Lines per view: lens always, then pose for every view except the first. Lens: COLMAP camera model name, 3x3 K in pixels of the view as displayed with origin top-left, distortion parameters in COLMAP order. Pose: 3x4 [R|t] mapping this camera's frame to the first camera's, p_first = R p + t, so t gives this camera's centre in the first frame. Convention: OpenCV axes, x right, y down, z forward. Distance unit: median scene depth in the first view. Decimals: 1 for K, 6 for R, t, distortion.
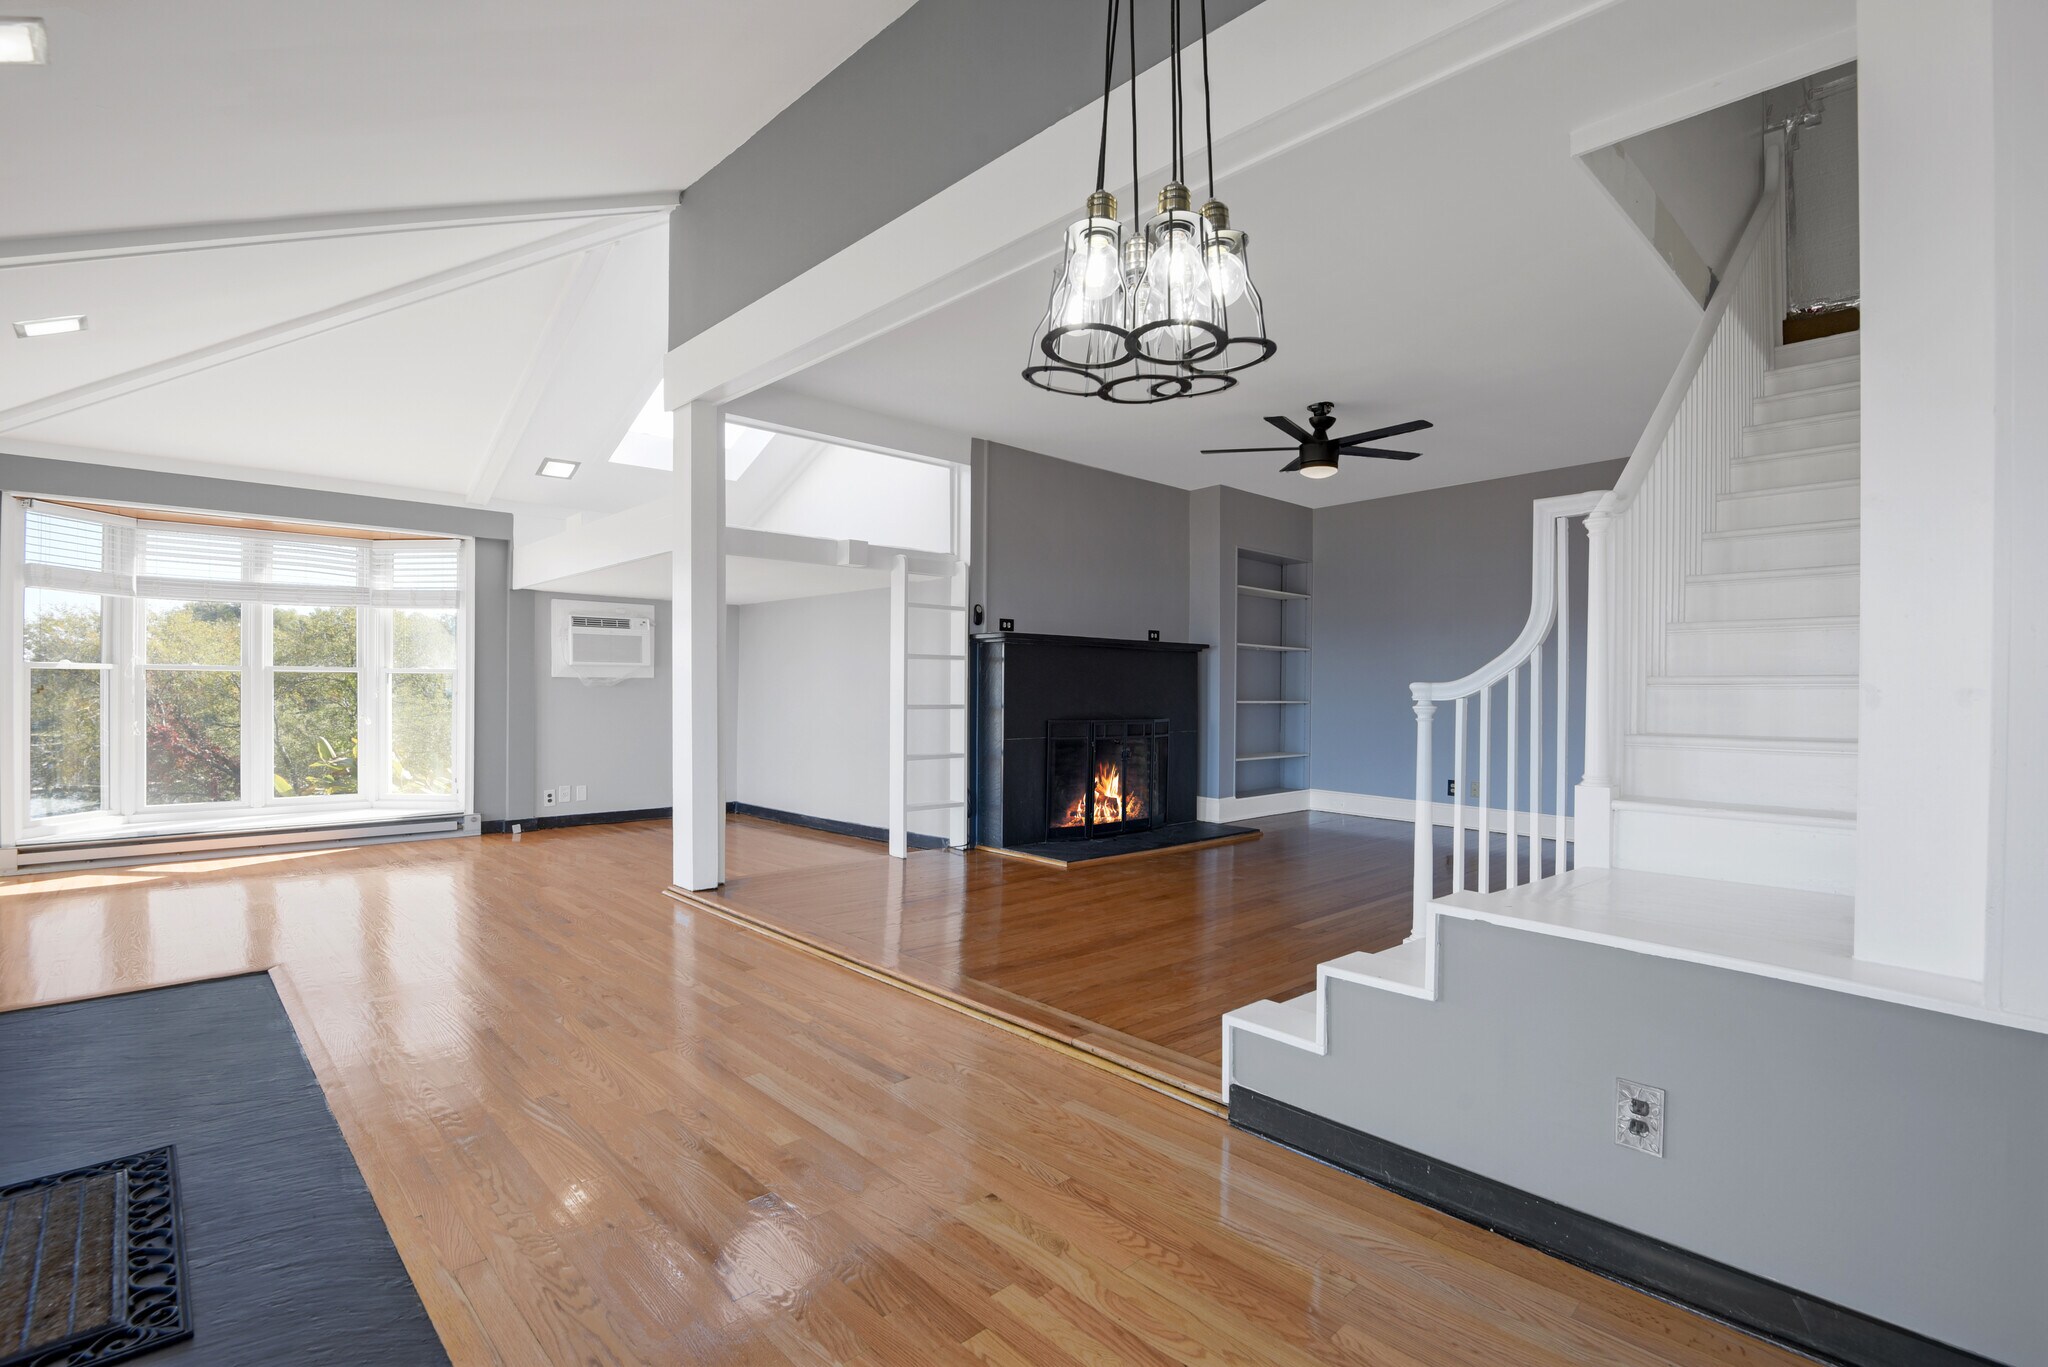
lens RADIAL K [[953.2, 0, 1014.1], [0, 953.2, 681.4], [0, 0, 1]] dist [-0.016141, -0.004744]
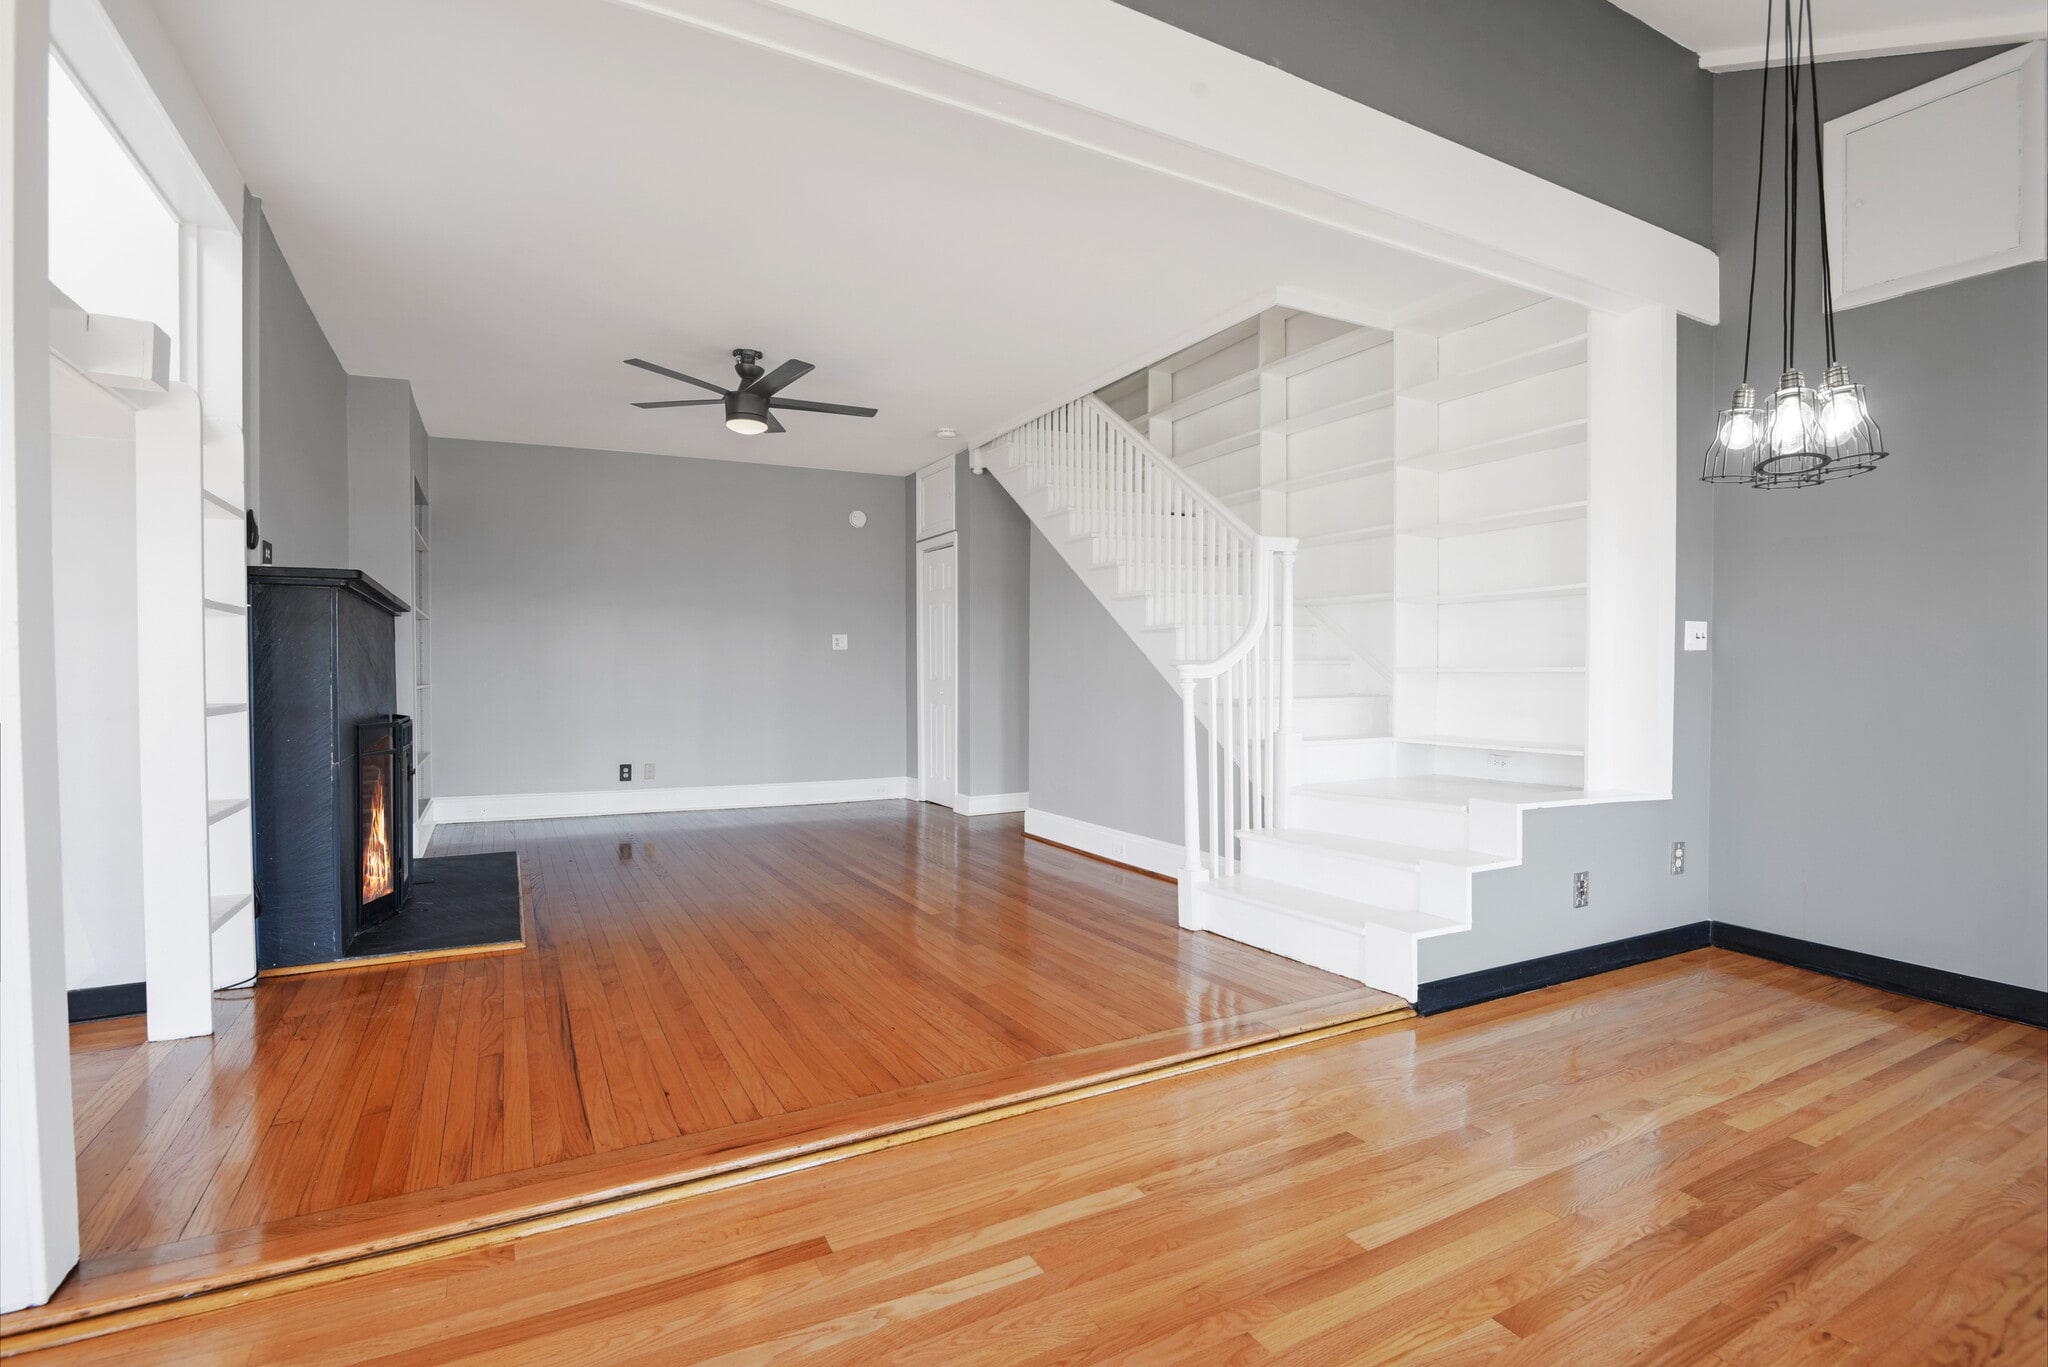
lens RADIAL K [[953.2, 0, 1026.0], [0, 953.2, 686.6], [0, 0, 1]] dist [-0.016141, -0.004744]
pose [[0.254372, -0.023060, 0.966832, -0.803691], [-0.003348, 0.999689, 0.024725, 0.000472], [-0.967101, -0.009527, 0.254215, 0.864529]]
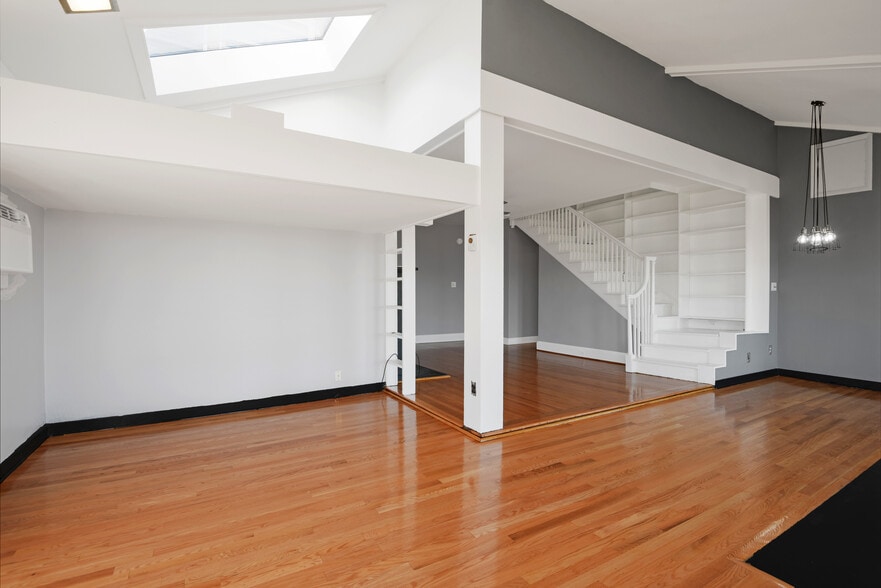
lens RADIAL K [[410.0, 0, 444.0], [0, 410.0, 294.6], [0, 0, 1]] dist [-0.016141, -0.004744]
pose [[0.213922, -0.010851, 0.976791, -1.478388], [-0.006014, 0.999905, 0.012425, -0.014896], [-0.976832, -0.008532, 0.213836, 1.378096]]
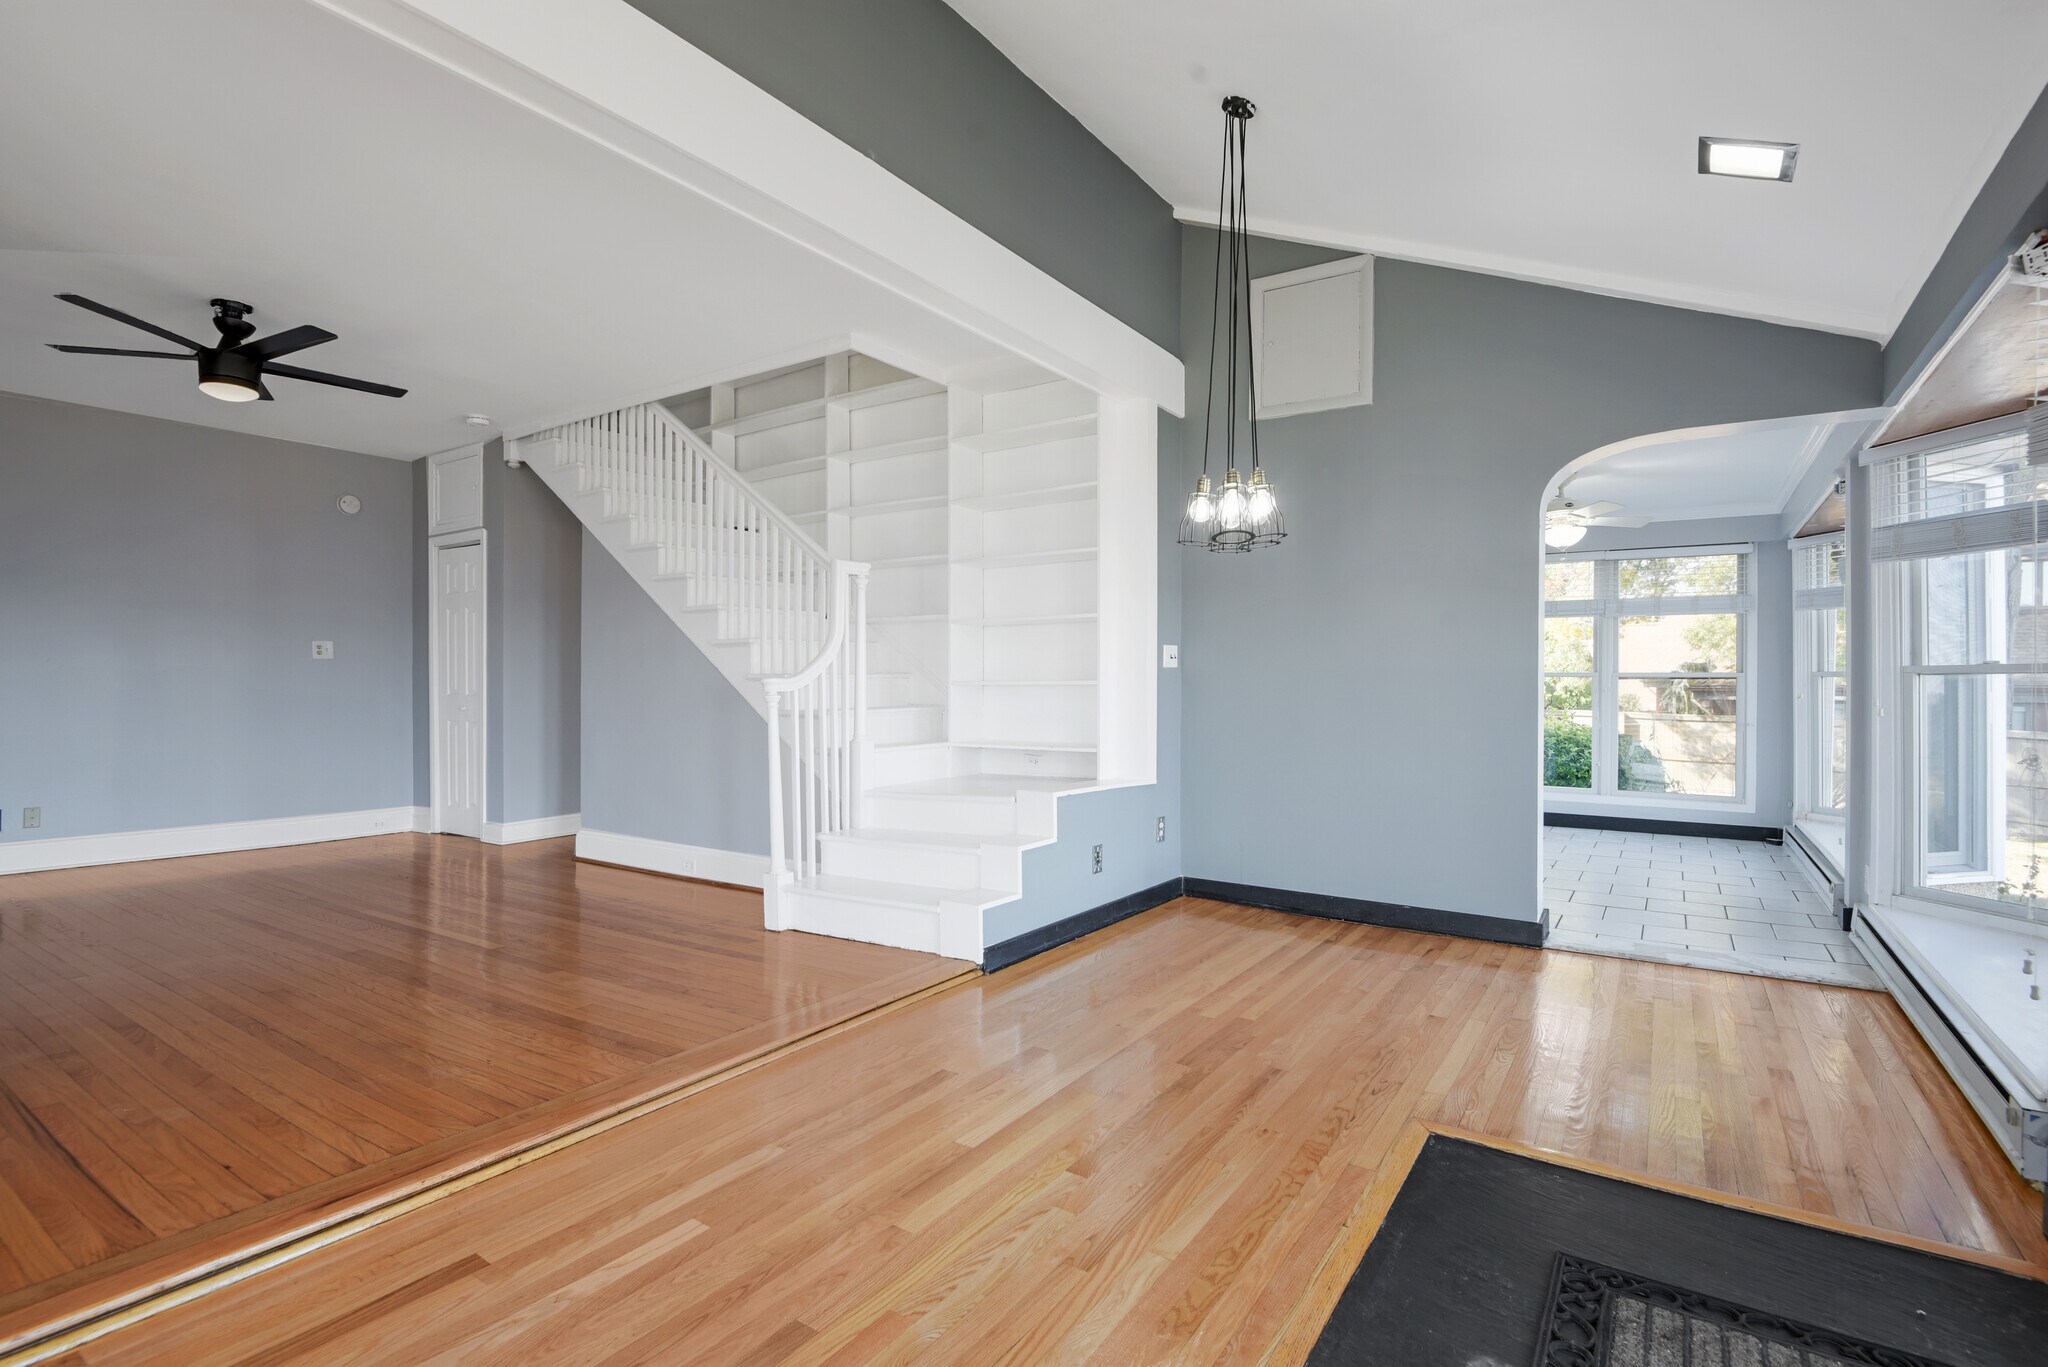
lens RADIAL K [[953.2, 0, 1043.4], [0, 953.2, 692.1], [0, 0, 1]] dist [-0.016141, -0.004744]
pose [[-0.233409, -0.017120, 0.972228, -0.902296], [-0.005761, 0.999852, 0.016223, -0.002830], [-0.972362, -0.001815, -0.233473, 0.917212]]
